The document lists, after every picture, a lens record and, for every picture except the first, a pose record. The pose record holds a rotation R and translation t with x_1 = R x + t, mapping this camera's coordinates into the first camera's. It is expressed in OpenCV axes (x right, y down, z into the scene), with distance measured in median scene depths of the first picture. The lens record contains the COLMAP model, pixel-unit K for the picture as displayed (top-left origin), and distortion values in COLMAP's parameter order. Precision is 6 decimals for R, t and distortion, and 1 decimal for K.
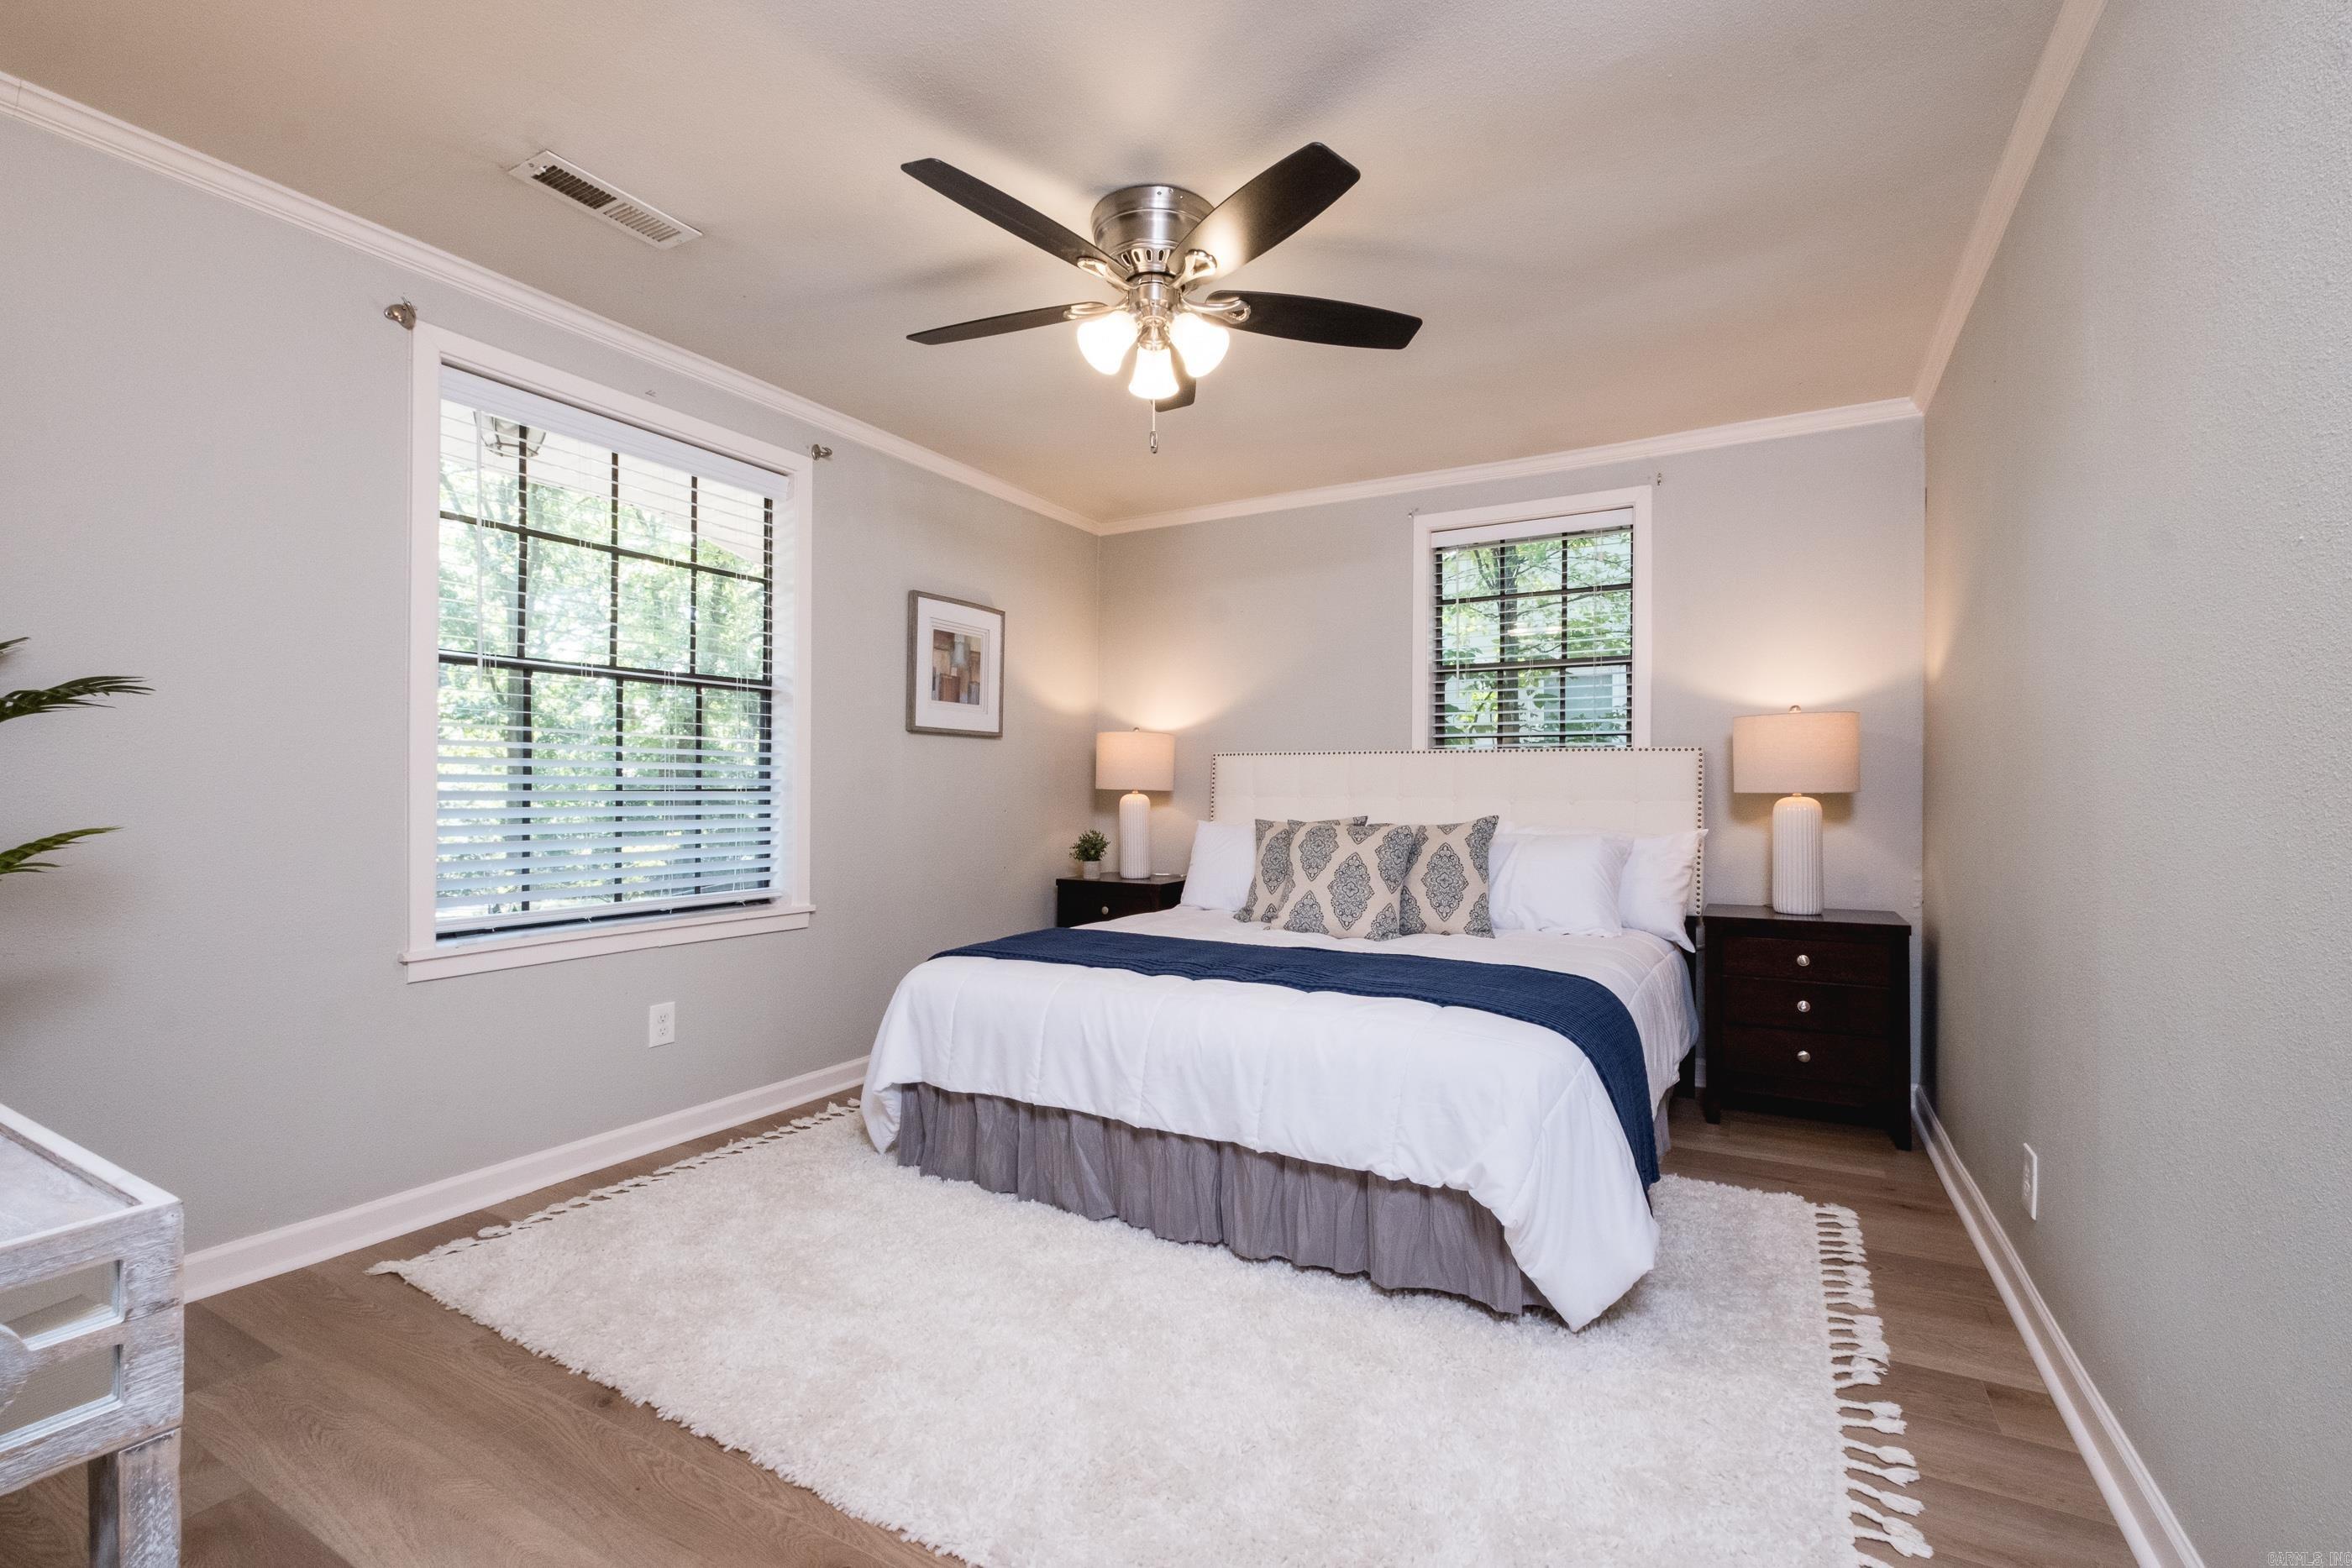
lens RADIAL K [[1023.7, 0, 1180.1], [0, 1023.7, 779.6], [0, 0, 1]] dist [0.003896, 0.000044]
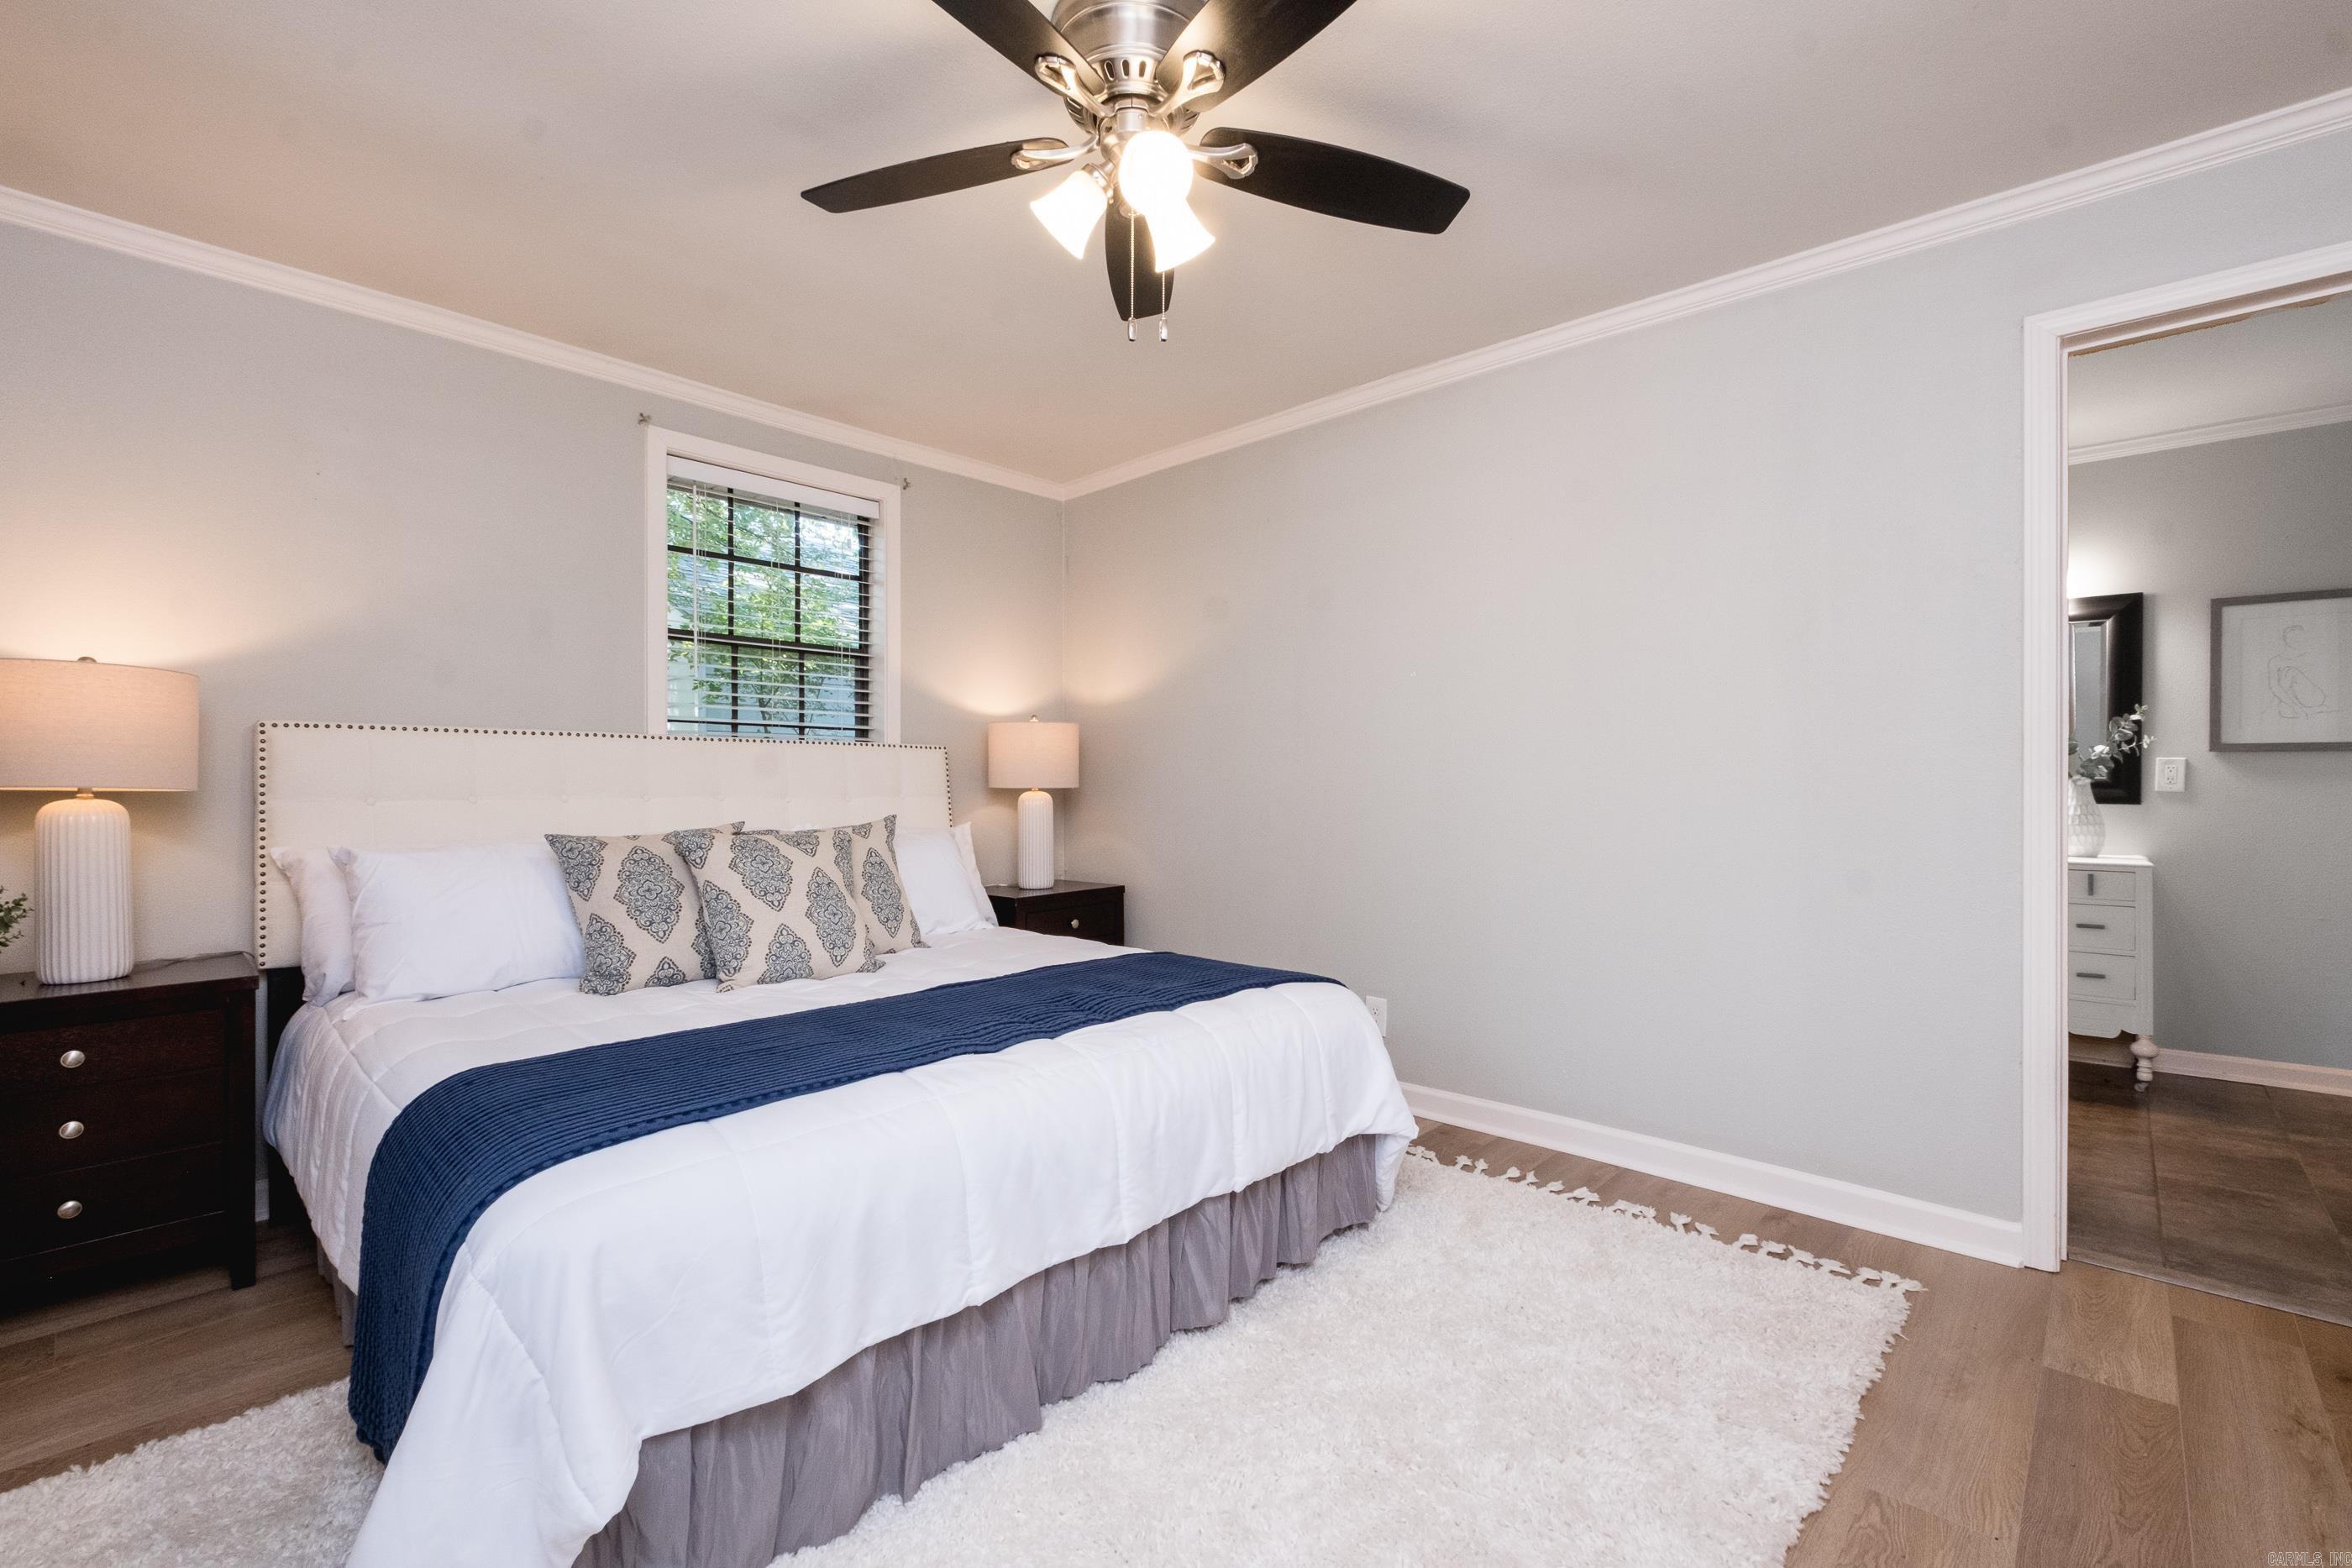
lens RADIAL K [[1023.7, 0, 1188.2], [0, 1023.7, 781.0], [0, 0, 1]] dist [0.003896, 0.000044]
pose [[0.228735, 0.001131, 0.973488, -0.520230], [-0.001878, 0.999998, -0.000721, 0.005673], [-0.973487, -0.001663, 0.228736, 0.546935]]
